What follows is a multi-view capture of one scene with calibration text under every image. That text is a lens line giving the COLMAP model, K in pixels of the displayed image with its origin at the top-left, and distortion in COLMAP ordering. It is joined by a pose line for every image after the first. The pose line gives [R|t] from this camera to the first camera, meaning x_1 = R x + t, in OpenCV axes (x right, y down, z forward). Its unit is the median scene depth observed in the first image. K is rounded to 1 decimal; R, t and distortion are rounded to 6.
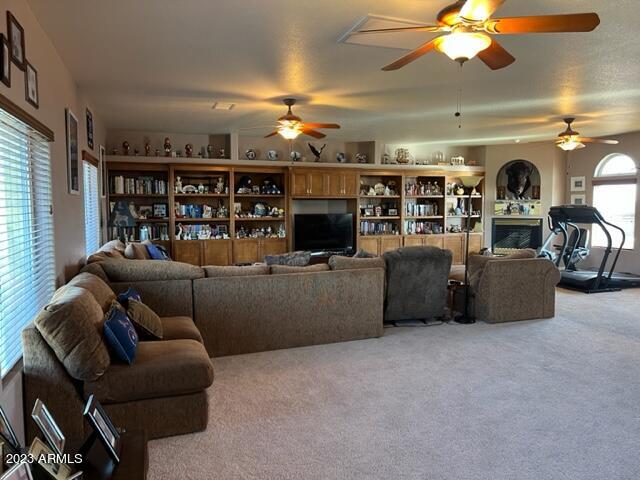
lens RADIAL K [[483.4, 0, 315.5], [0, 483.4, 239.1], [0, 0, 1]] dist [0.046517, -0.070495]
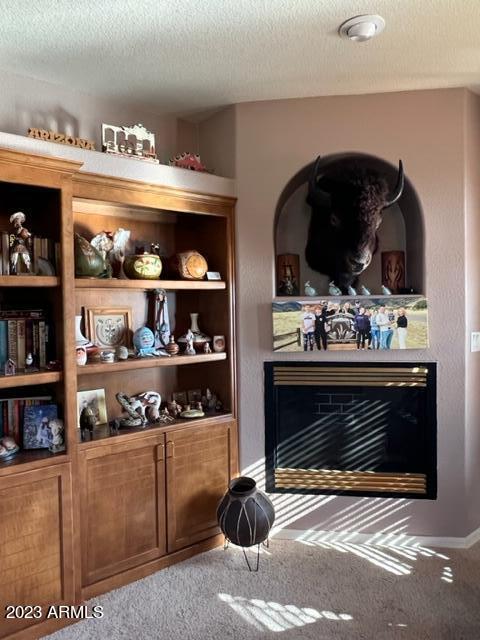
lens RADIAL K [[452.5, 0, 240.0], [0, 452.5, 320.0], [0, 0, 1]] dist [0.000050, 0.000001]
pose [[0.942305, -0.020922, 0.334102, 0.265853], [0.037179, 0.998411, -0.042341, -0.057731], [-0.332686, 0.052319, 0.941585, 0.765703]]
